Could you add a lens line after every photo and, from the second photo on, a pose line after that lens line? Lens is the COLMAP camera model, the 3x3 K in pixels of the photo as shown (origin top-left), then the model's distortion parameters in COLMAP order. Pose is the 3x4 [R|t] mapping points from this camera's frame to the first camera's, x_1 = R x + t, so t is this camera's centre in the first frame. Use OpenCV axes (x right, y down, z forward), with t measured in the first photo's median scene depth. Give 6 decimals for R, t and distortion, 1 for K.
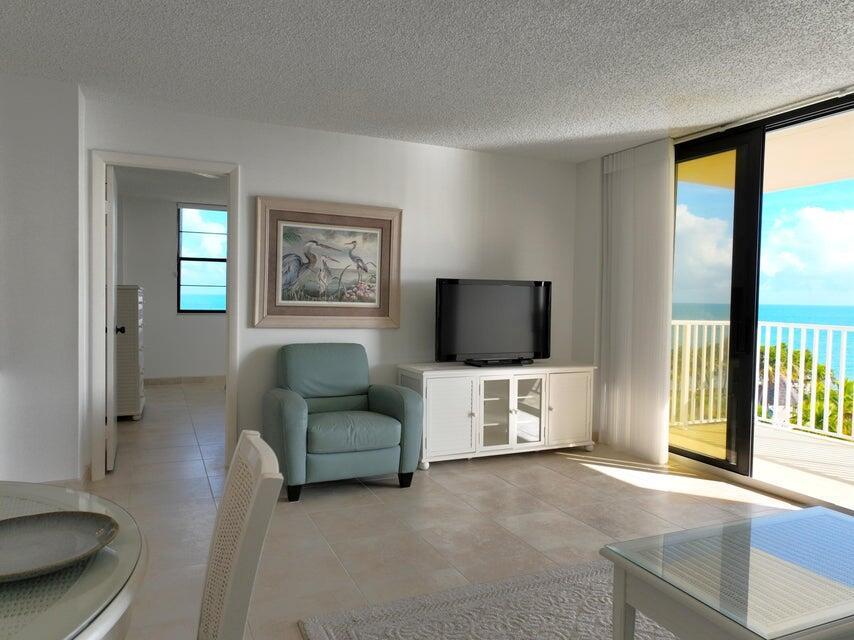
lens RADIAL K [[602.2, 0, 427.0], [0, 602.2, 320.0], [0, 0, 1]] dist [-0.005419, 0.004355]
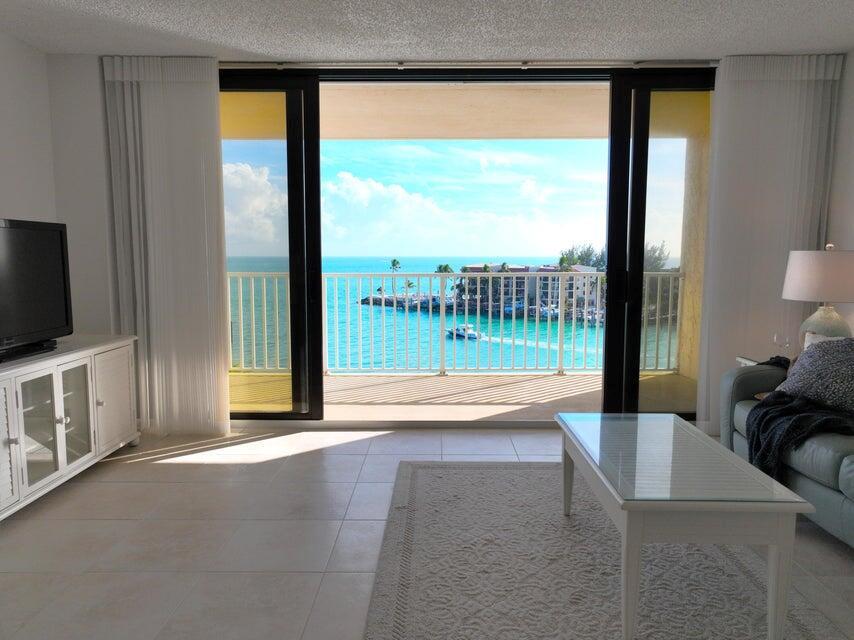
lens RADIAL K [[602.2, 0, 427.0], [0, 602.2, 320.0], [0, 0, 1]] dist [-0.005419, 0.004355]
pose [[0.429408, -0.107431, 0.896698, -0.272787], [0.029076, 0.994029, 0.105168, -0.015985], [-0.902642, -0.019088, 0.429968, 0.361229]]
